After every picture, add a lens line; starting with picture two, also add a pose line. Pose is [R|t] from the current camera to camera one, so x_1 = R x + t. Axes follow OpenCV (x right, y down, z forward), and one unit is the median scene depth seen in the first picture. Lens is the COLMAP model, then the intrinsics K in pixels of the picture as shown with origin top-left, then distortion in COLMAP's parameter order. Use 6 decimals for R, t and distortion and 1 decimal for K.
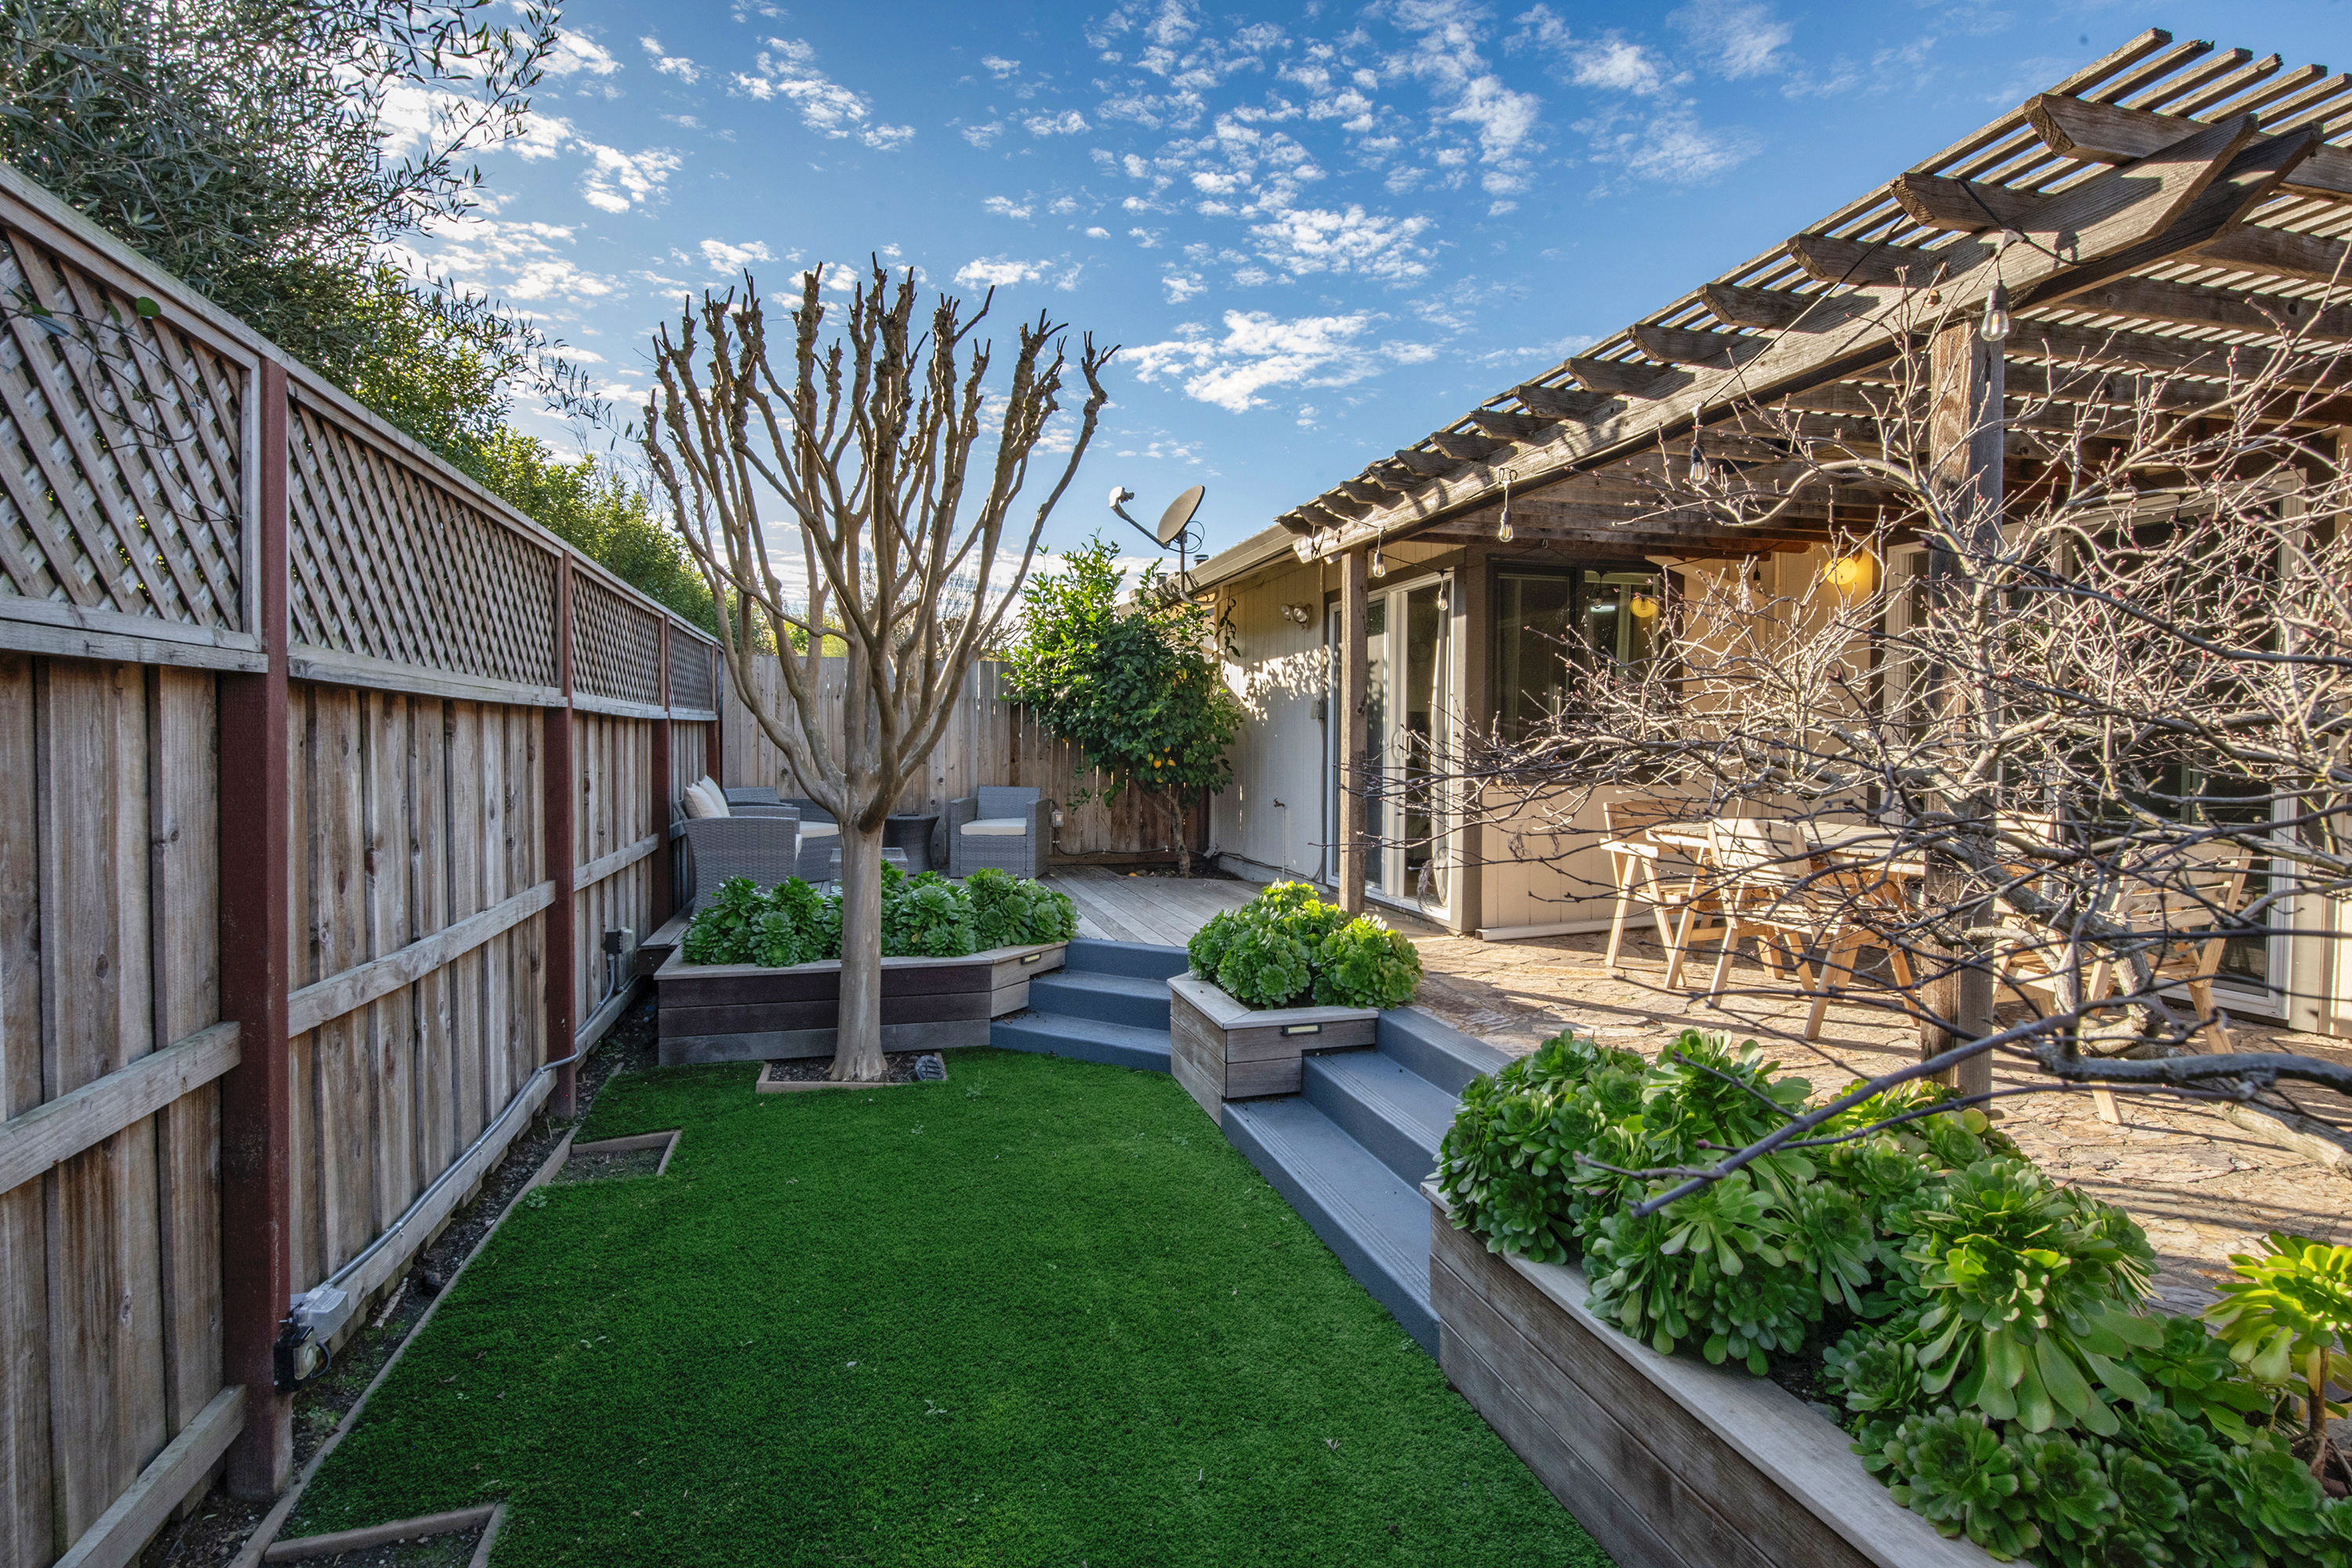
lens RADIAL K [[1123.5, 0, 1176.0], [0, 1123.5, 784.0], [0, 0, 1]] dist [0.001591, 0.000372]
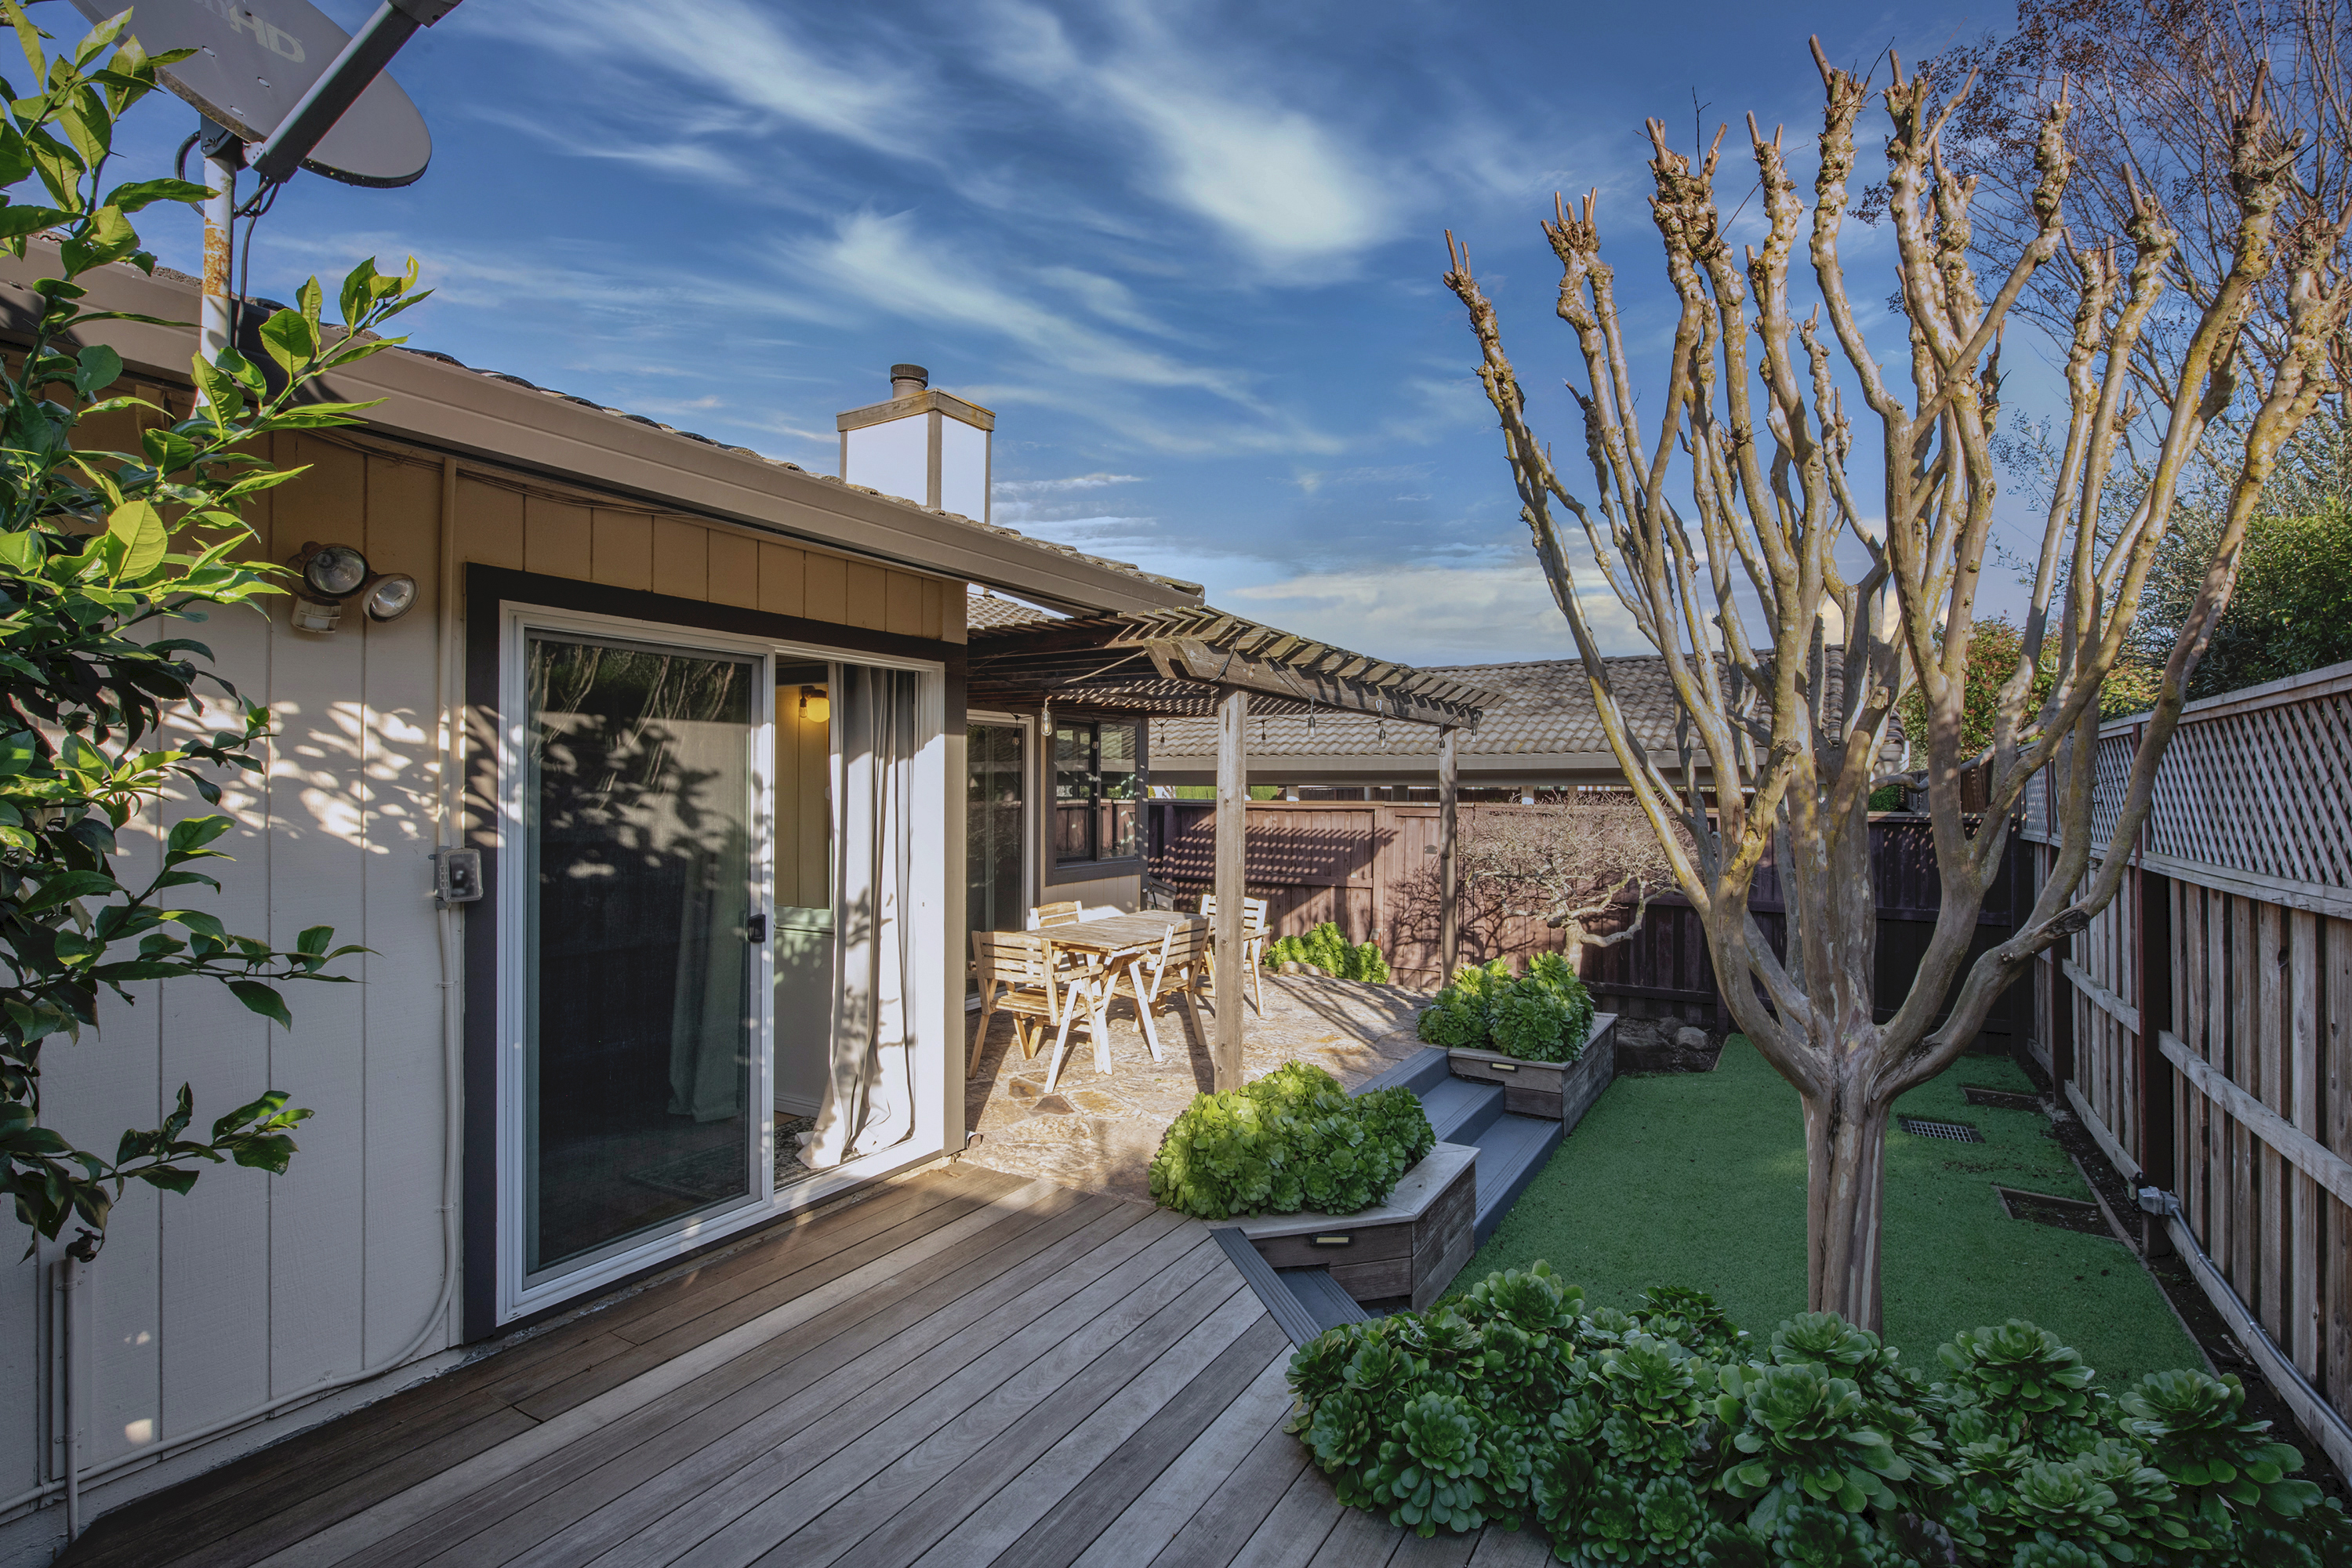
lens RADIAL K [[1123.5, 0, 1176.0], [0, 1123.5, 784.0], [0, 0, 1]] dist [0.001591, 0.000372]
pose [[-0.700856, -0.003477, 0.713294, -0.278844], [0.014643, 0.999707, 0.019261, -0.091574], [-0.713153, 0.023944, -0.700600, 1.006181]]
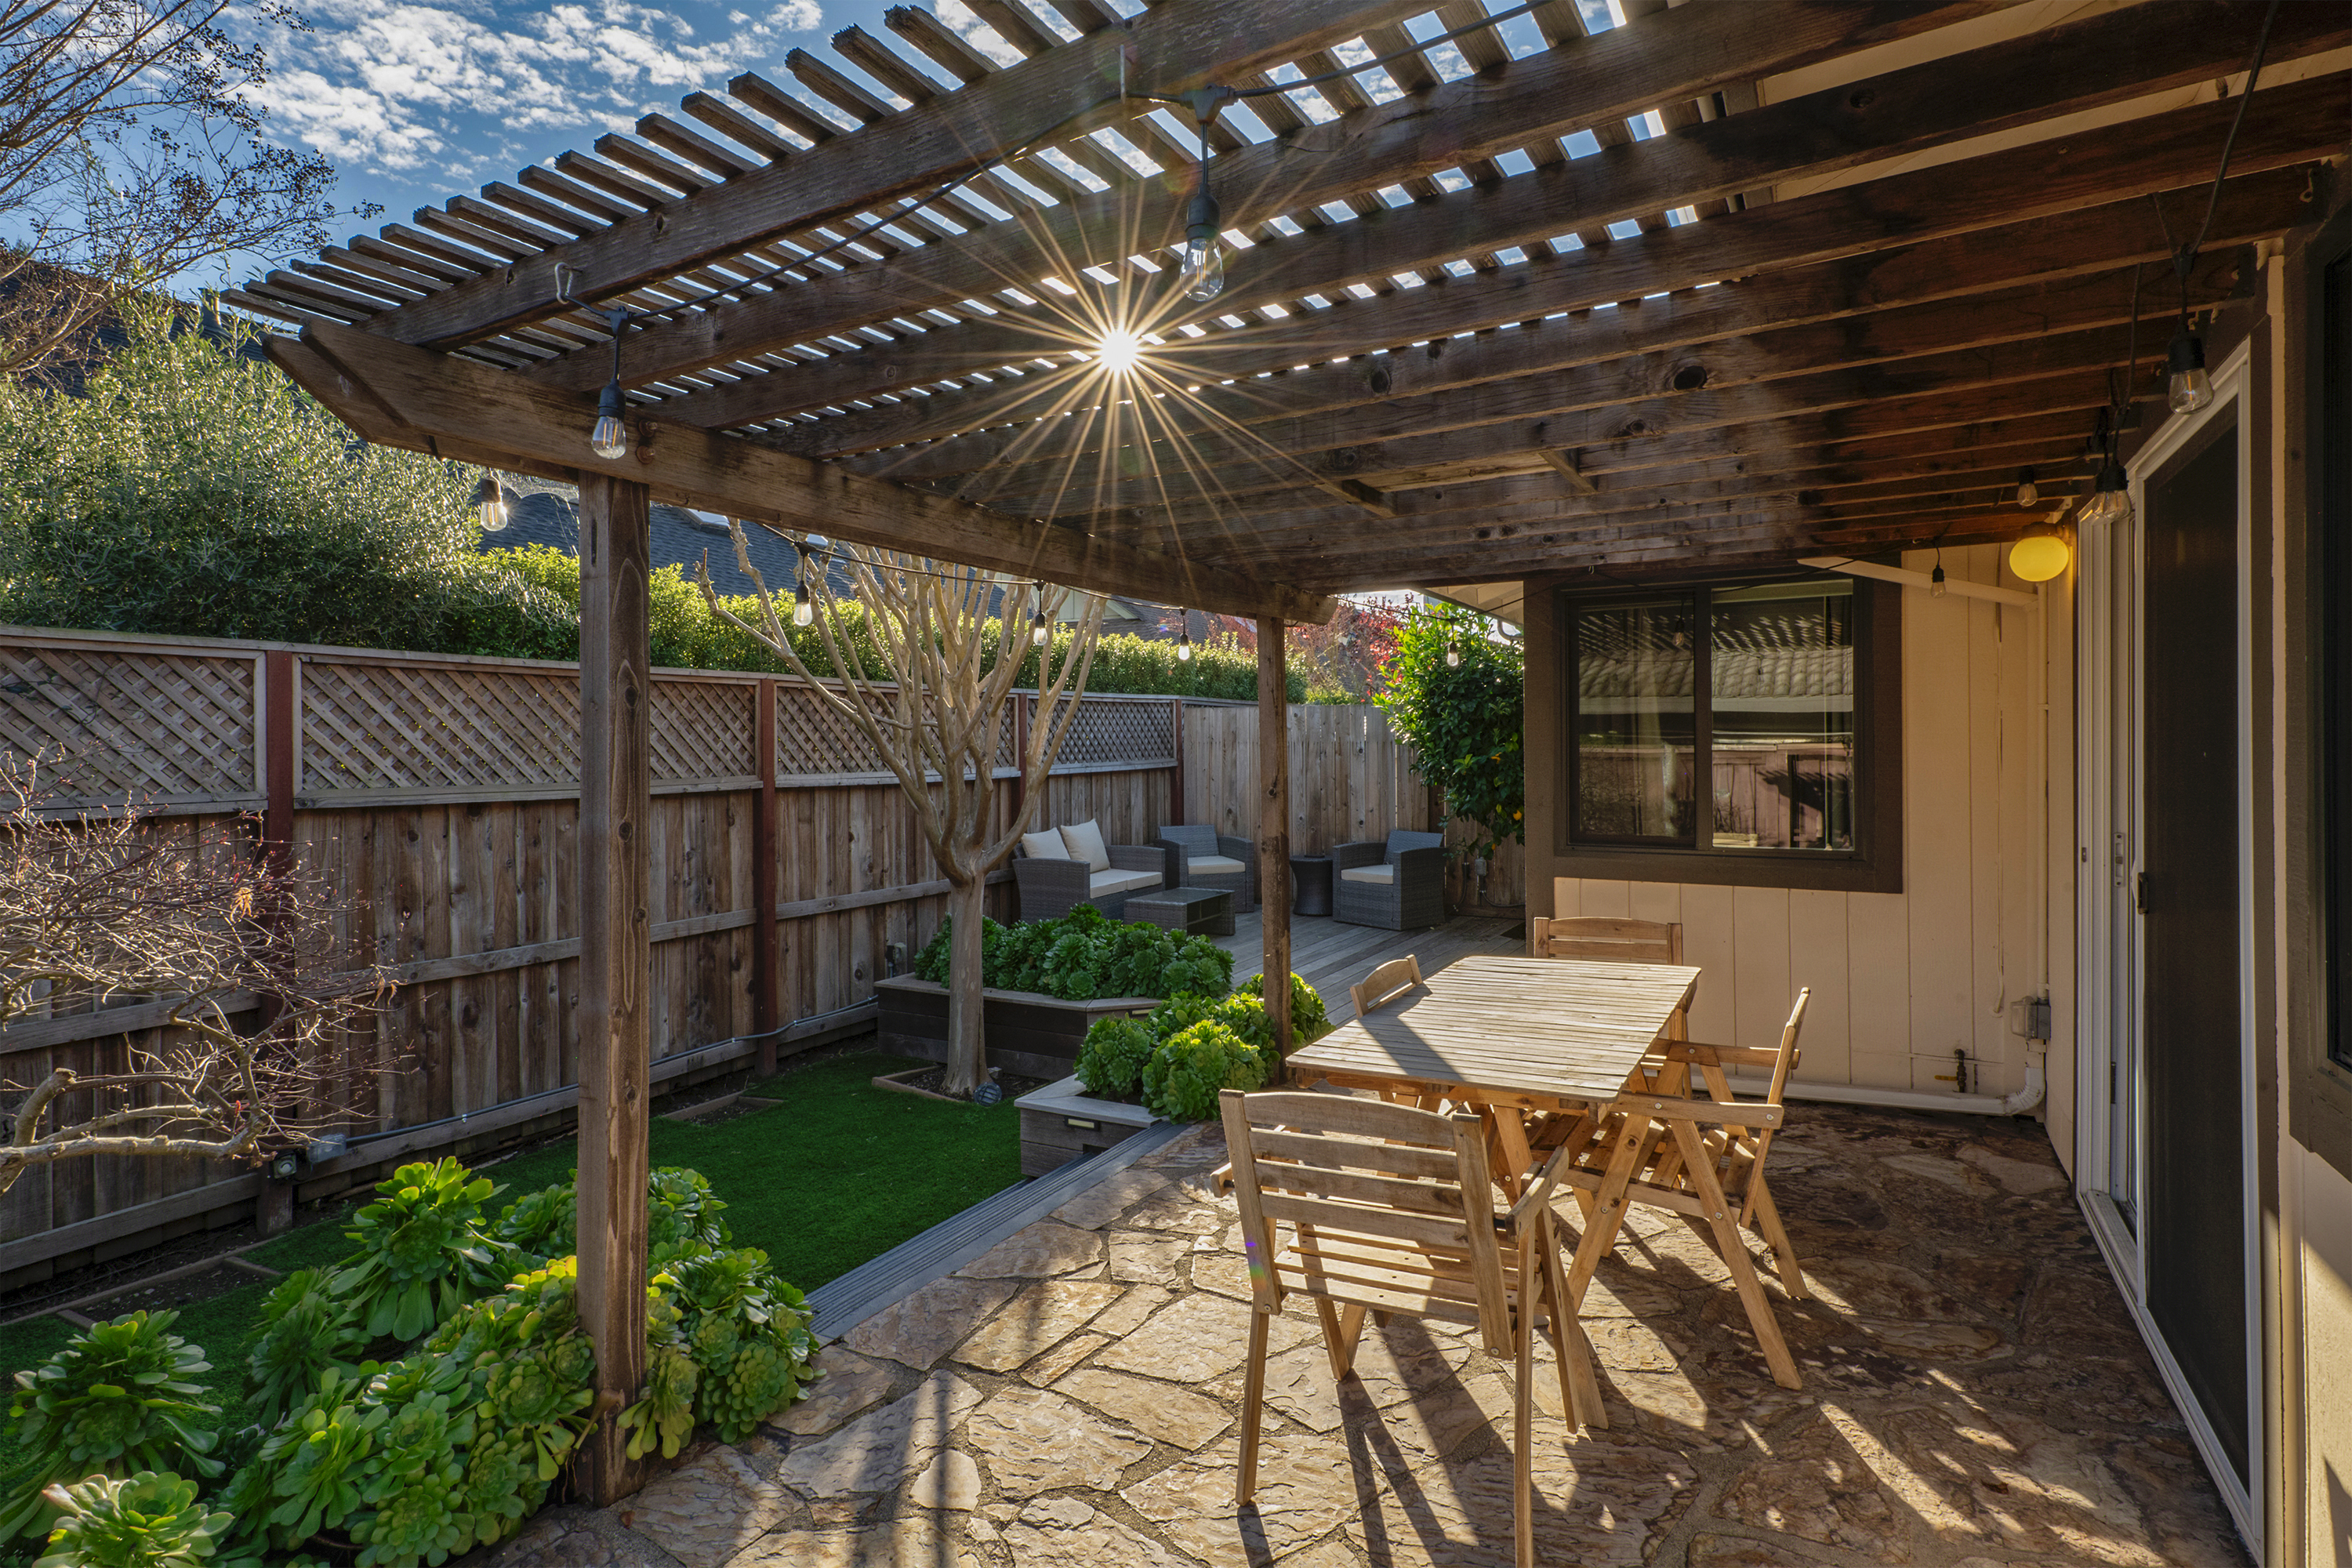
lens RADIAL K [[1123.5, 0, 1176.0], [0, 1123.5, 784.0], [0, 0, 1]] dist [0.001591, 0.000372]
pose [[0.699608, 0.015339, -0.714362, 0.454826], [-0.015675, 0.999858, 0.006119, -0.047407], [0.714355, 0.006917, 0.699750, 0.182653]]
